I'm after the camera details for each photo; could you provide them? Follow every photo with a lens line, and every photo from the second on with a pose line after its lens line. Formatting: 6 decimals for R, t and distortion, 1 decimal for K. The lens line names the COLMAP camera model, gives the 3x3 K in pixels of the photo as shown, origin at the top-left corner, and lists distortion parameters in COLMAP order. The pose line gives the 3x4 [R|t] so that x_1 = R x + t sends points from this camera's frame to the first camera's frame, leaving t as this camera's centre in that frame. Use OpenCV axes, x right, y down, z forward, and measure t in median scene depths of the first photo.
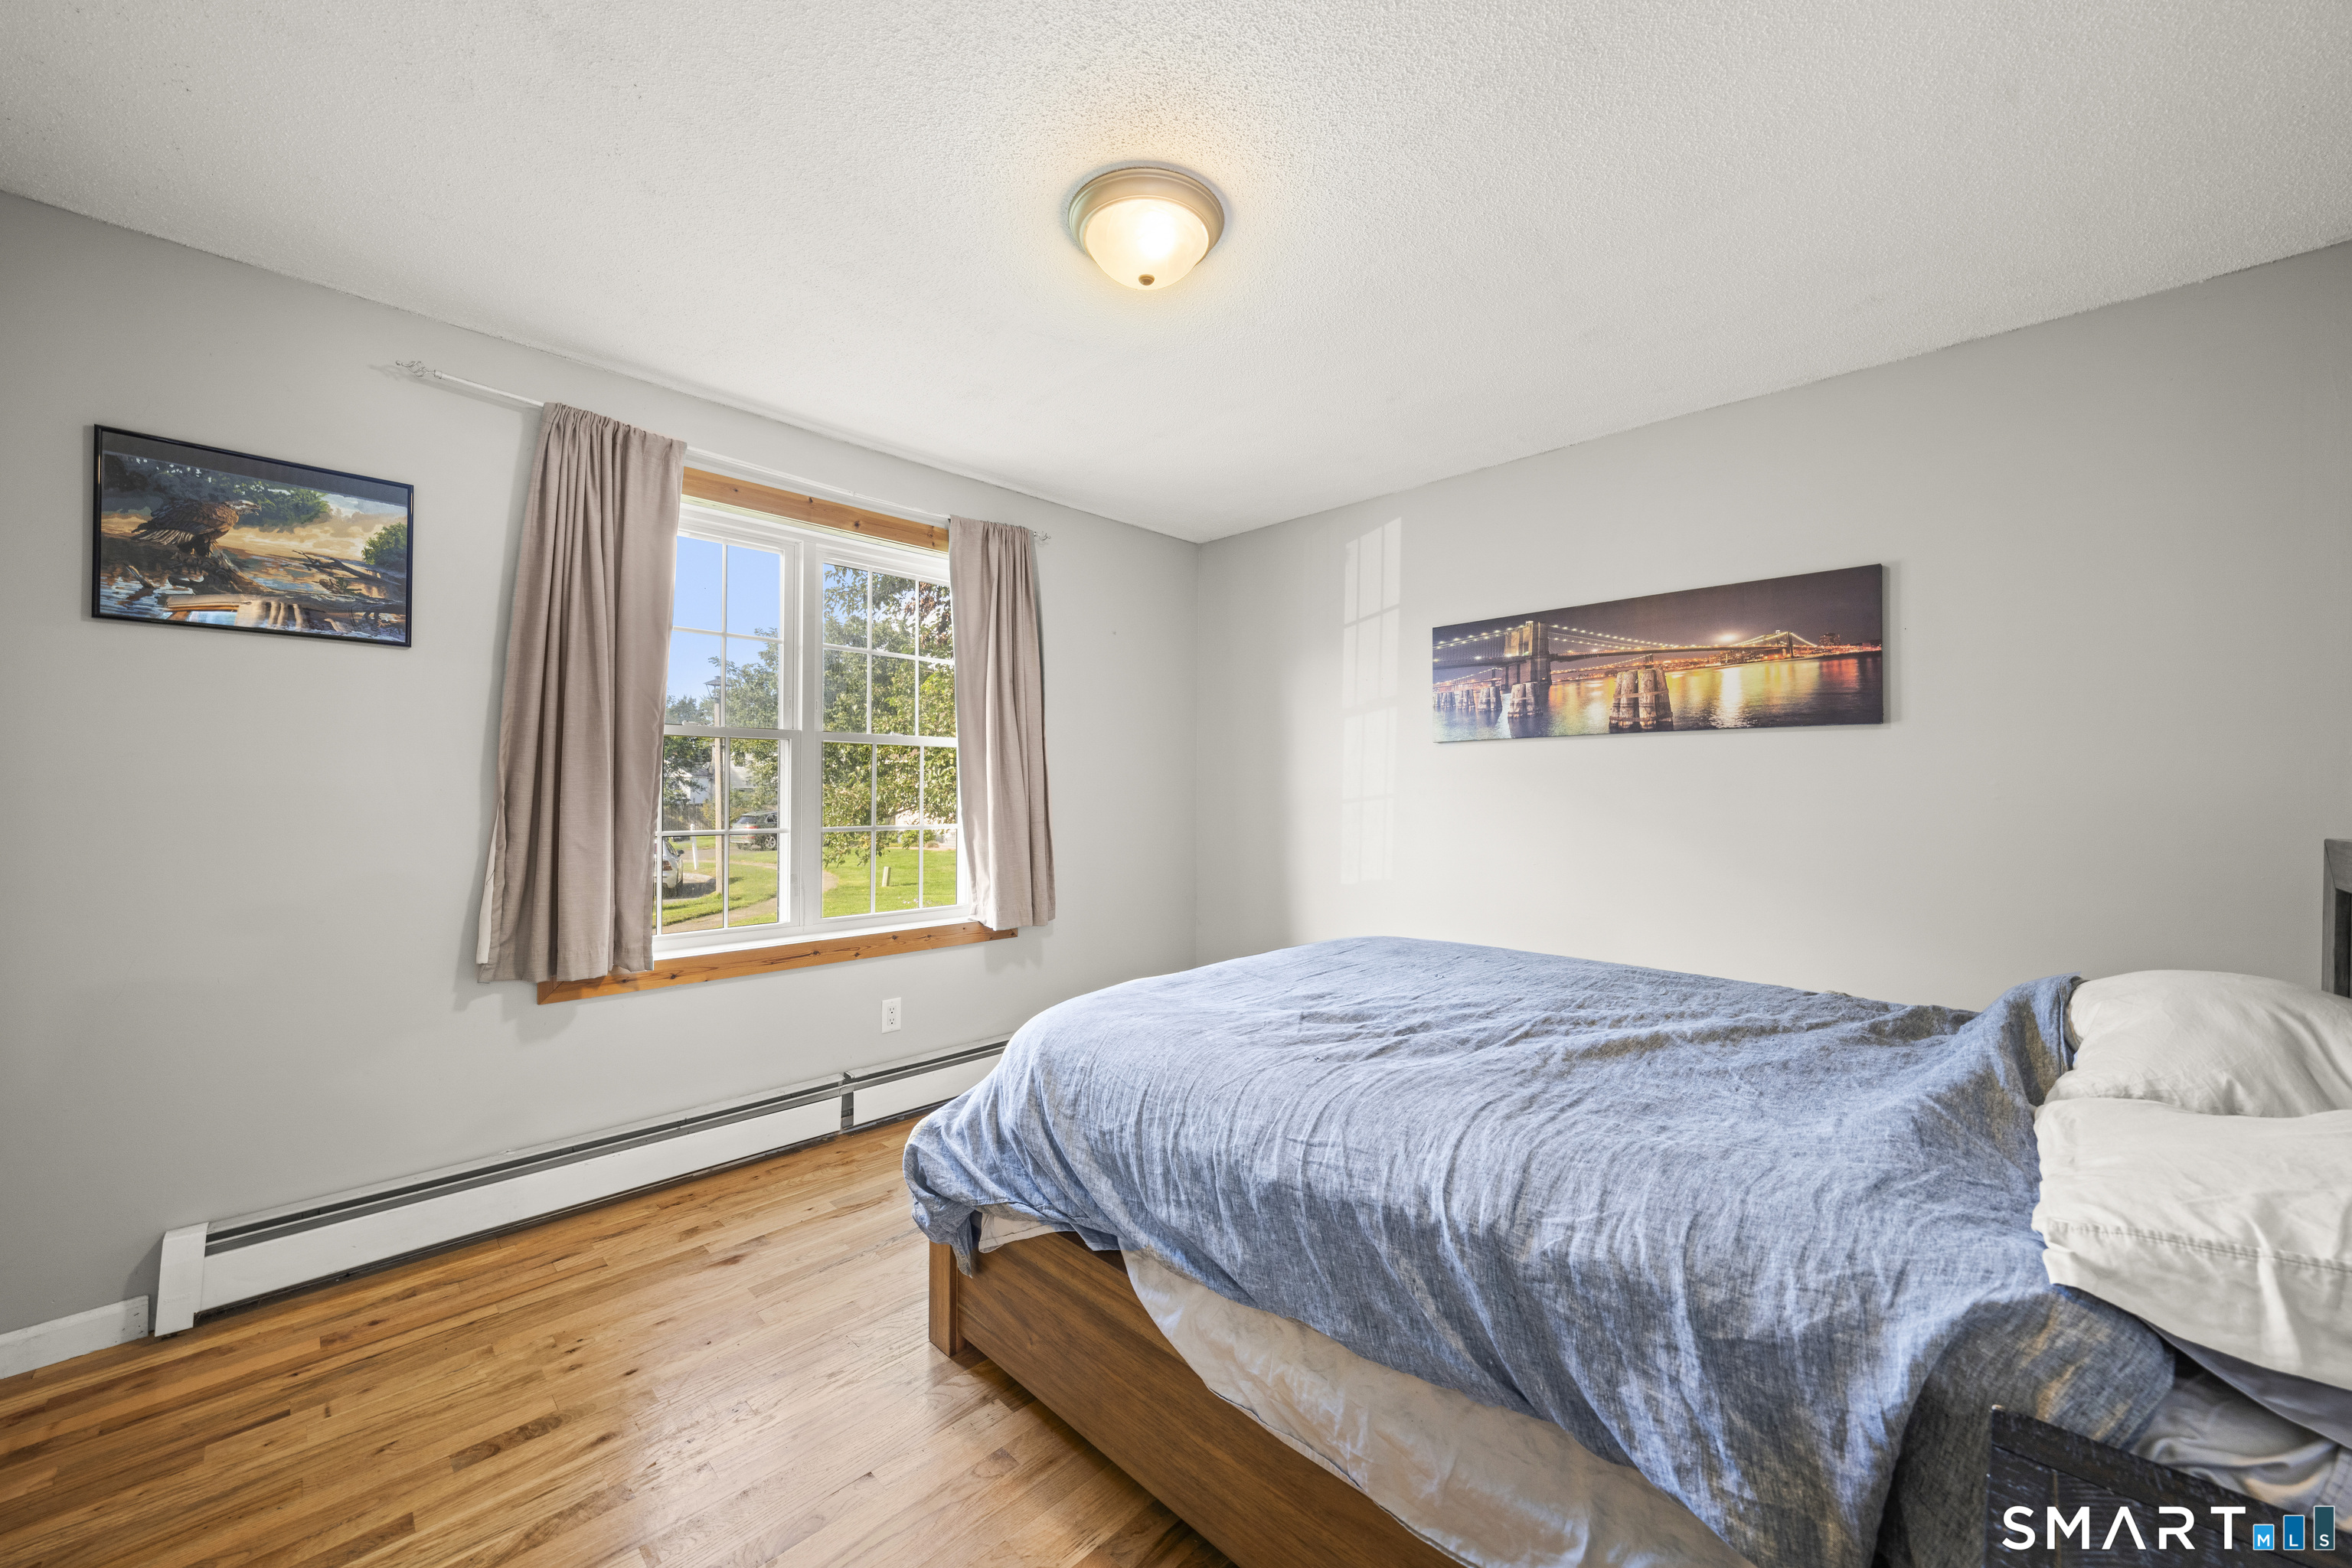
lens RADIAL K [[863.4, 0, 1179.9], [0, 863.4, 785.5], [0, 0, 1]] dist [-0.002958, 0.000402]
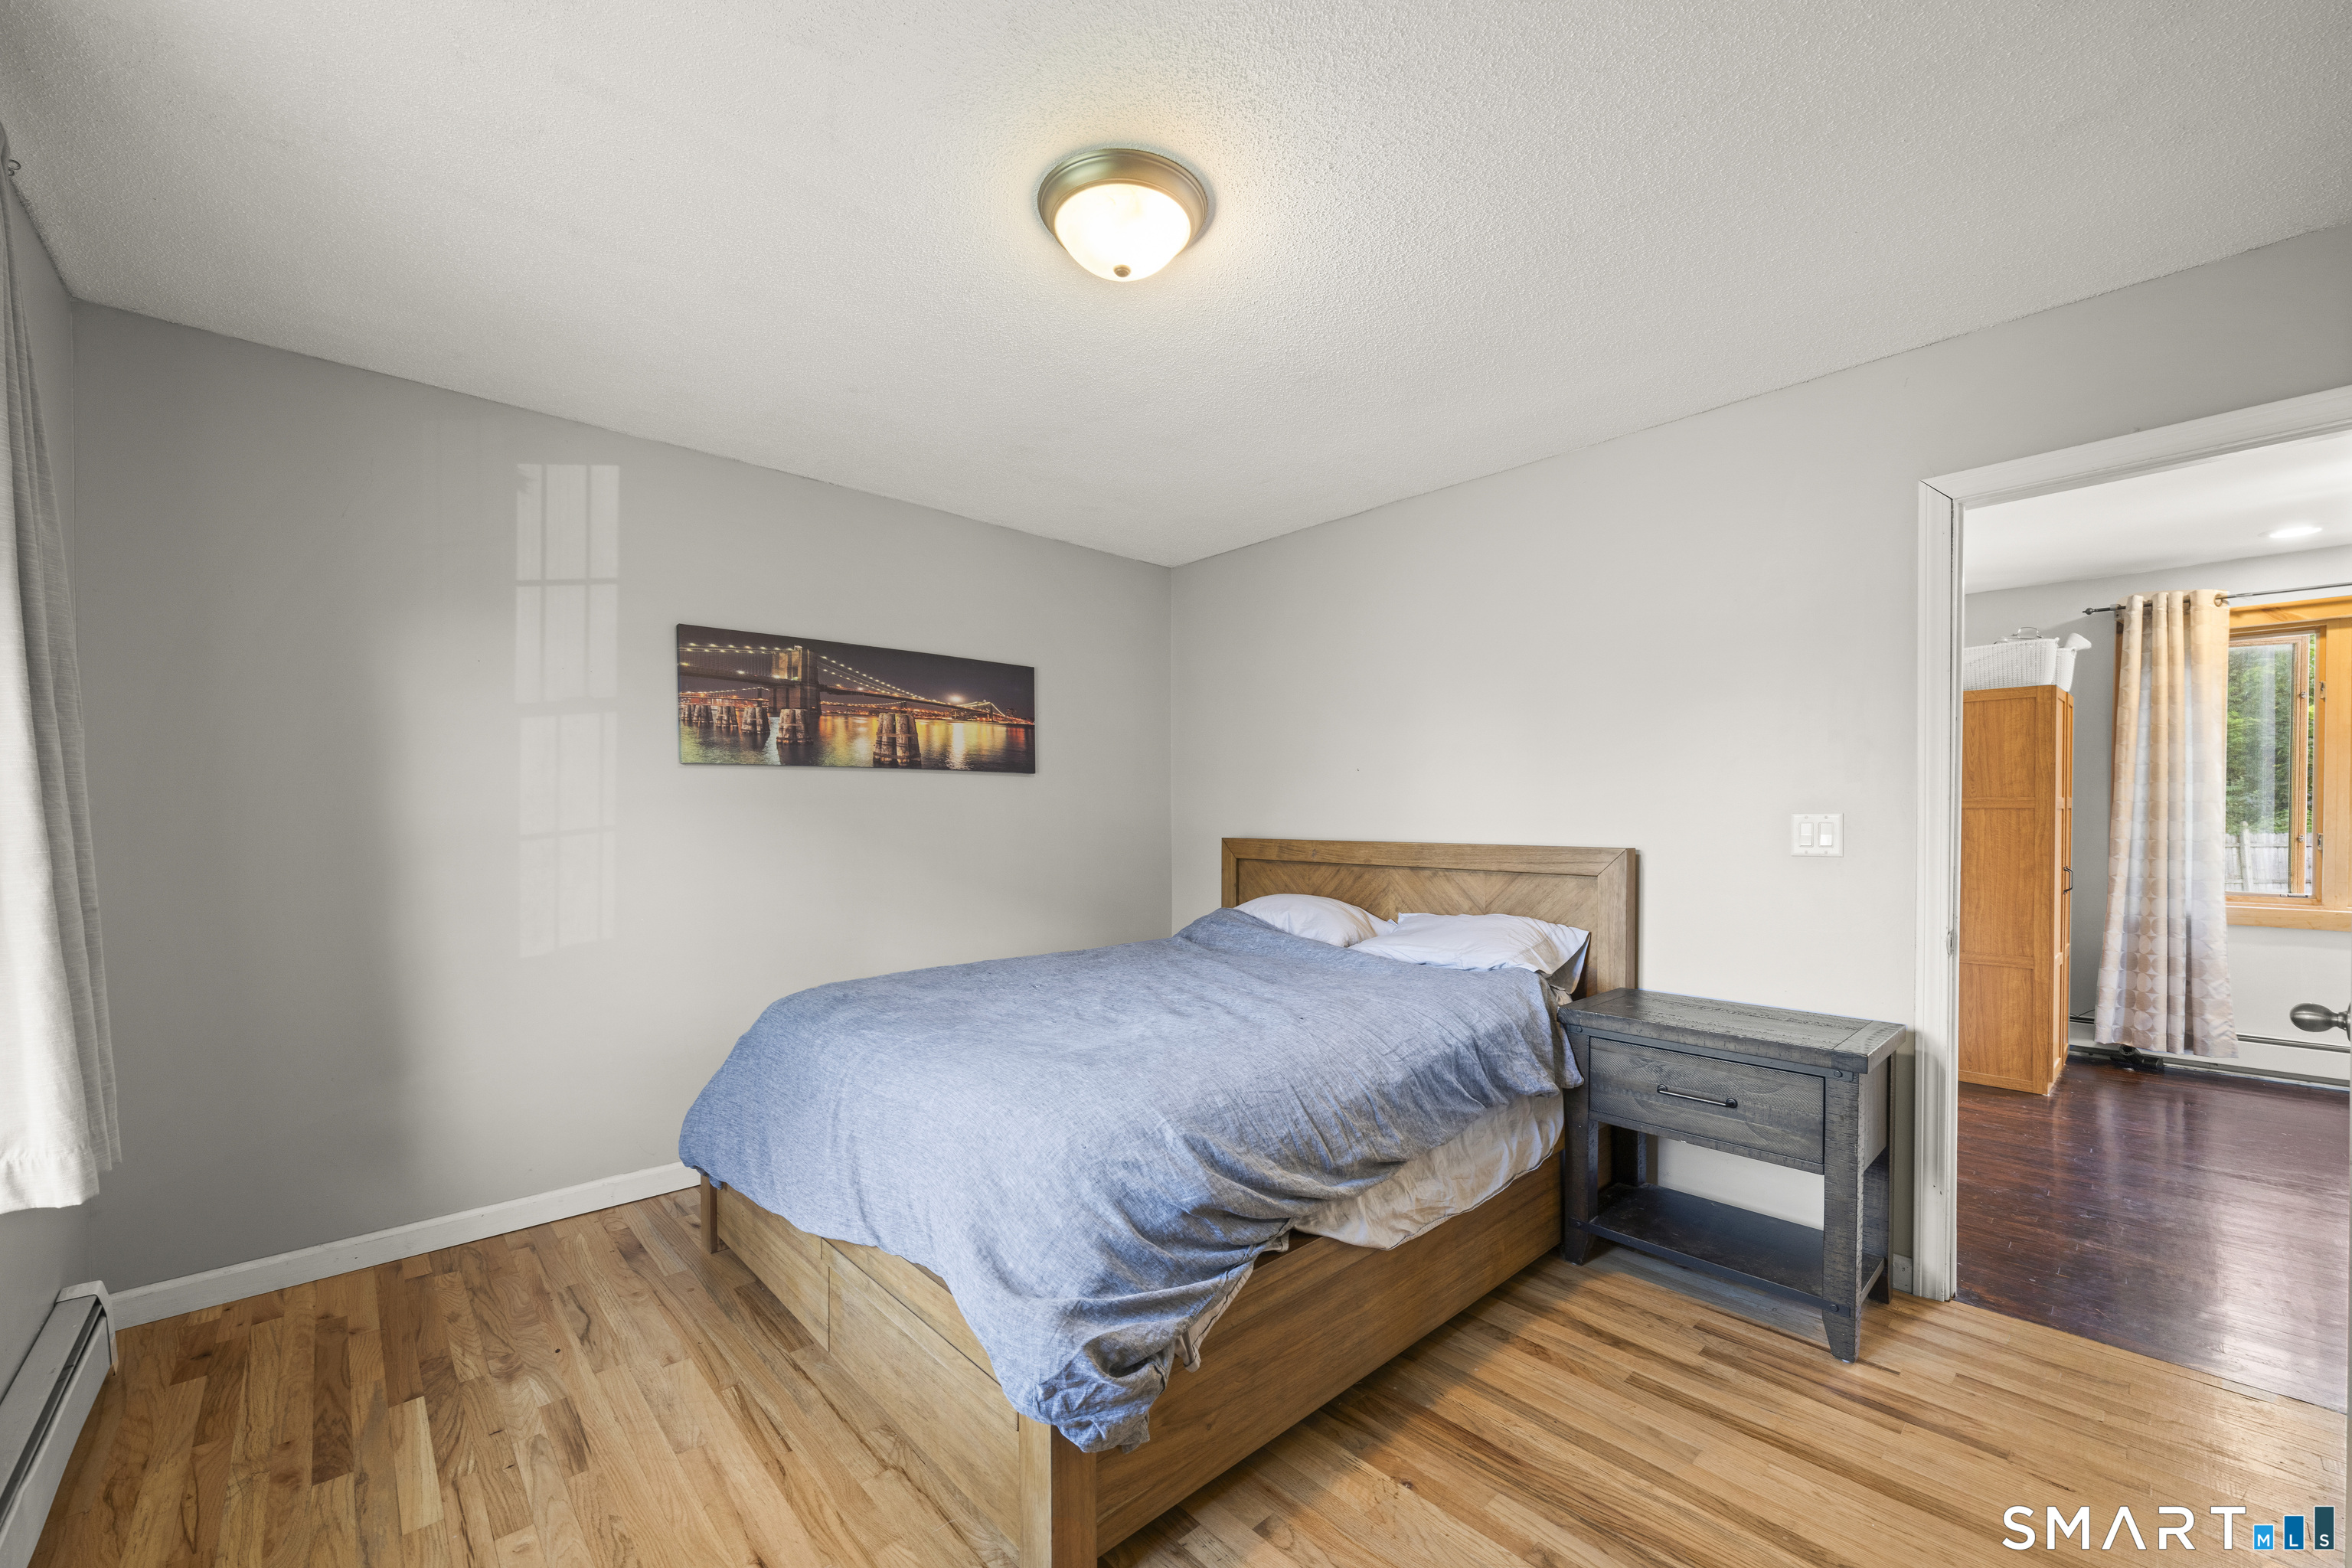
lens RADIAL K [[904.2, 0, 1166.0], [0, 904.2, 828.0], [0, 0, 1]] dist [-0.001753, -0.000190]
pose [[0.069117, -0.017079, 0.997462, -0.637637], [-0.001177, 0.999851, 0.017201, -0.003326], [-0.997608, -0.002363, 0.069086, 0.558846]]
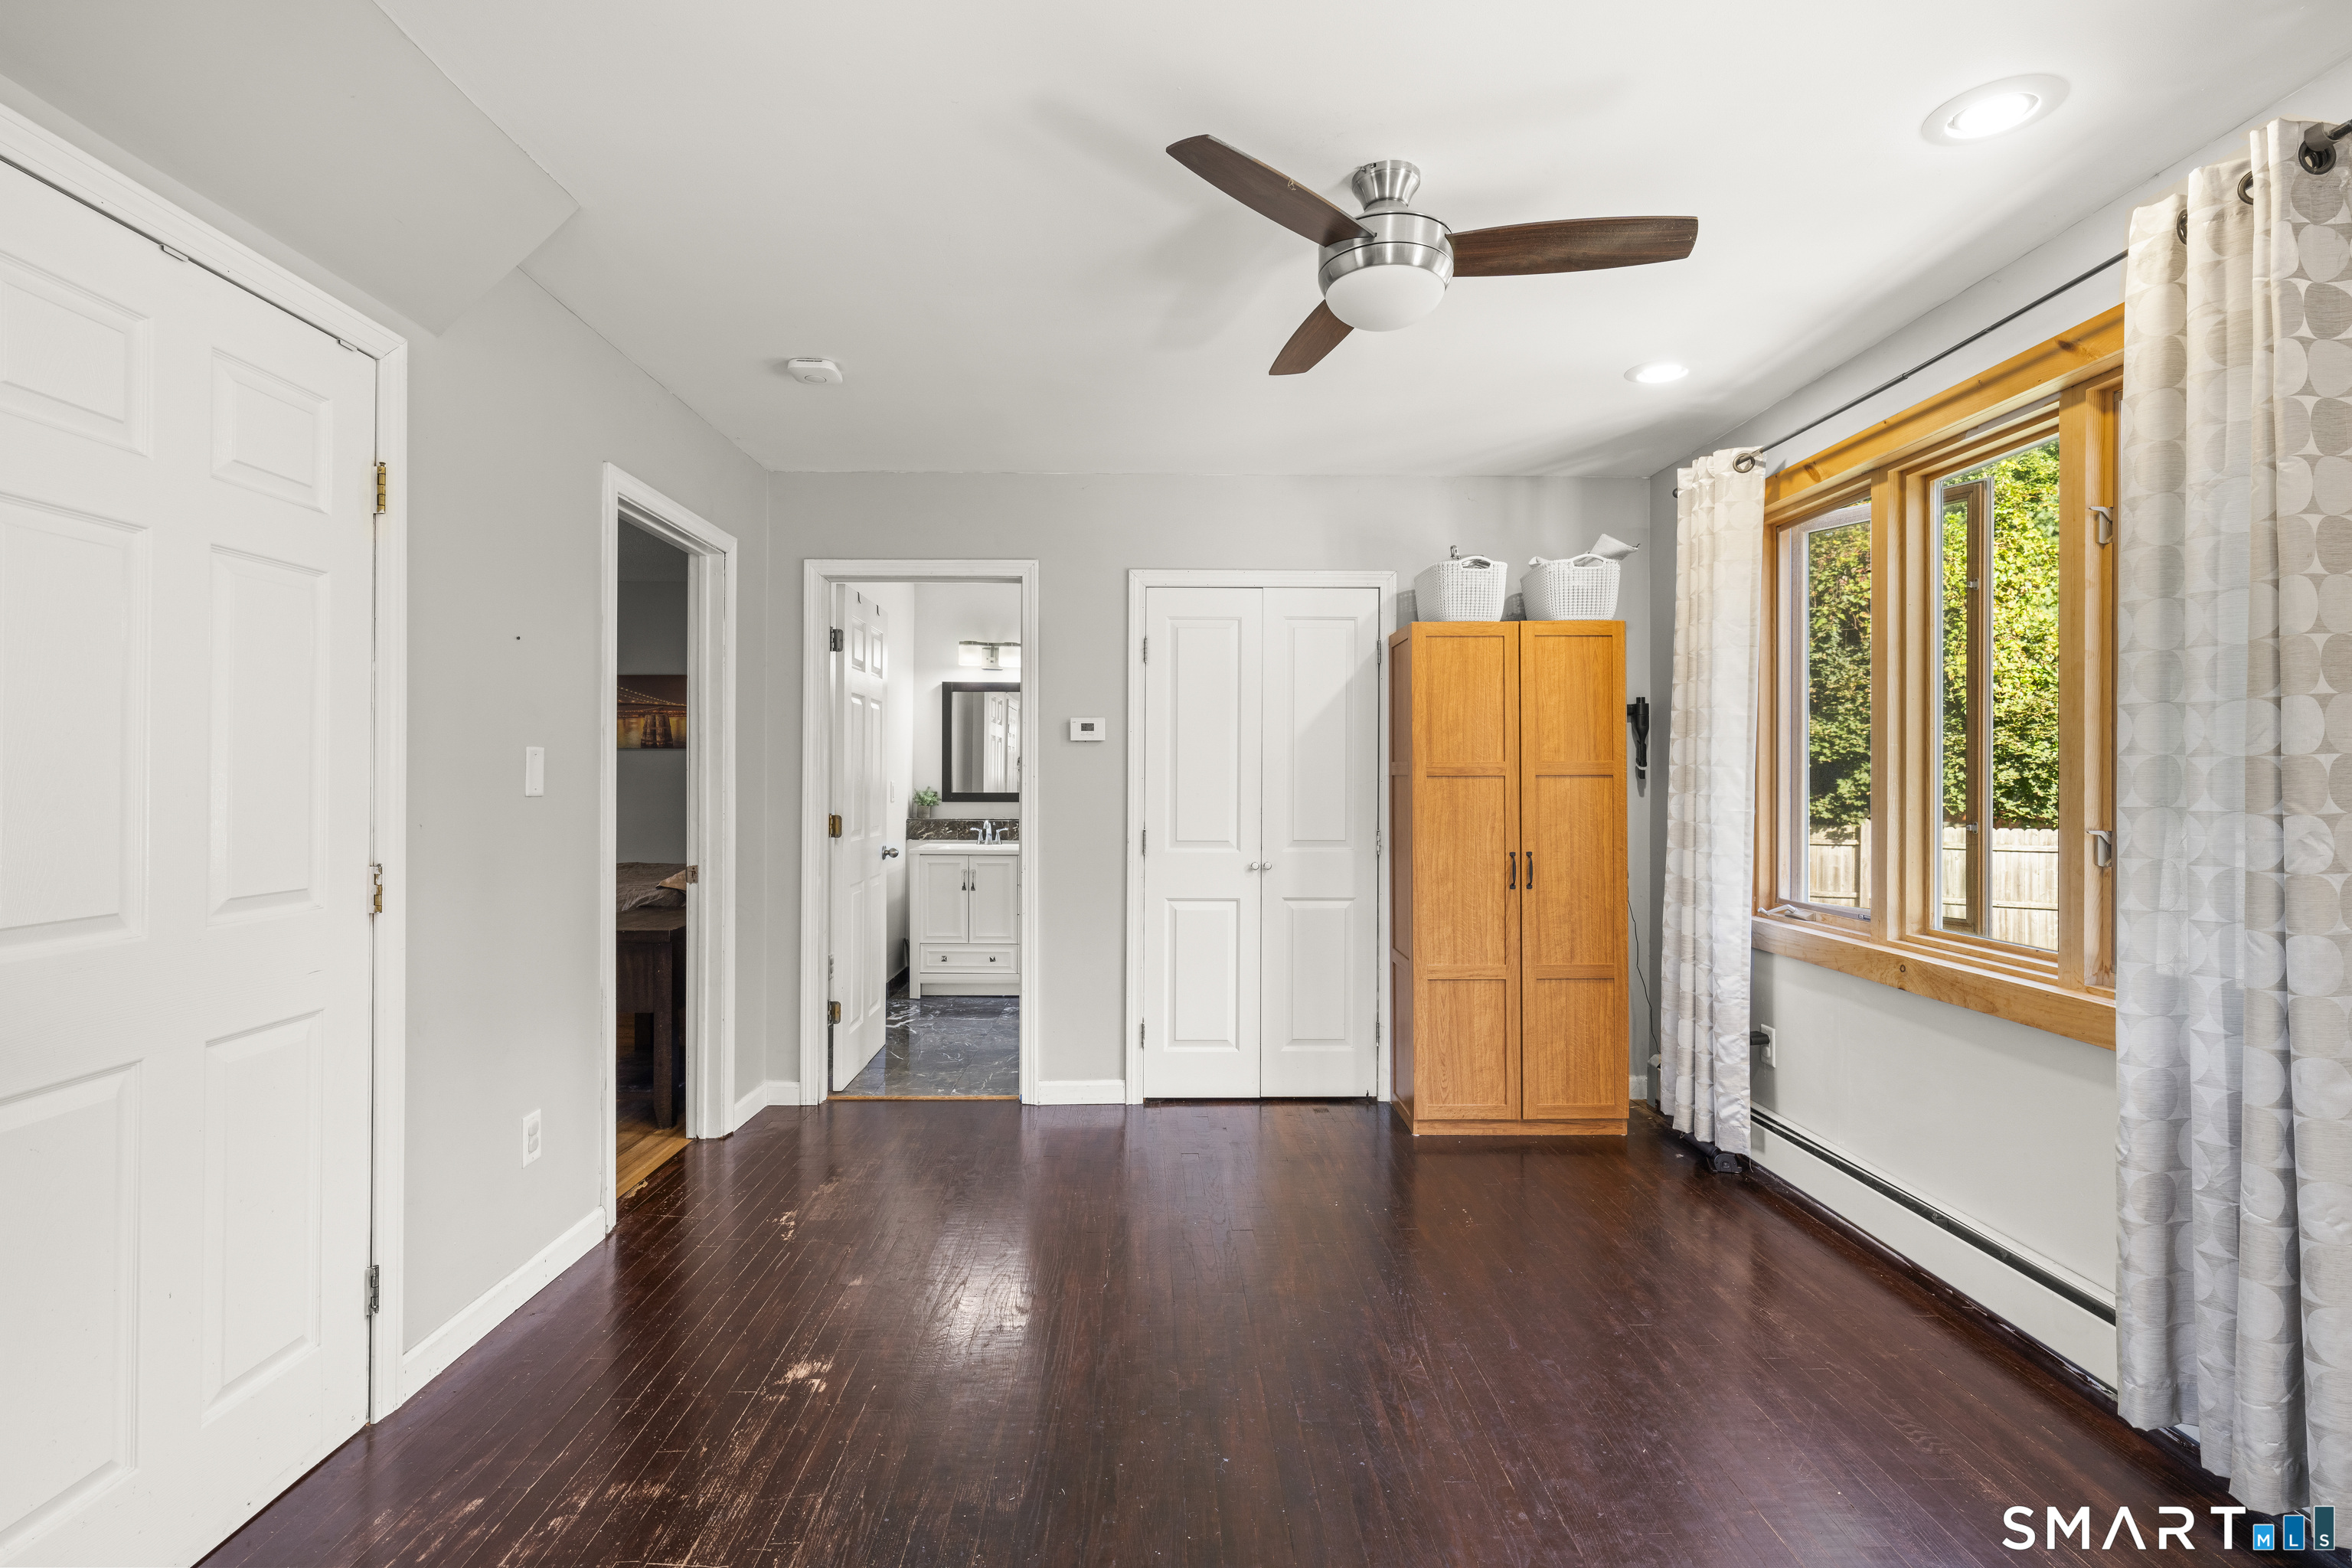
lens RADIAL K [[1074.1, 0, 1178.3], [0, 1074.1, 773.1], [0, 0, 1]] dist [-0.009681, 0.000360]
pose [[0.700778, -0.002014, 0.713377, -0.314039], [-0.000654, 0.999994, 0.003465, -0.017913], [-0.713379, -0.002895, 0.700772, -1.384326]]
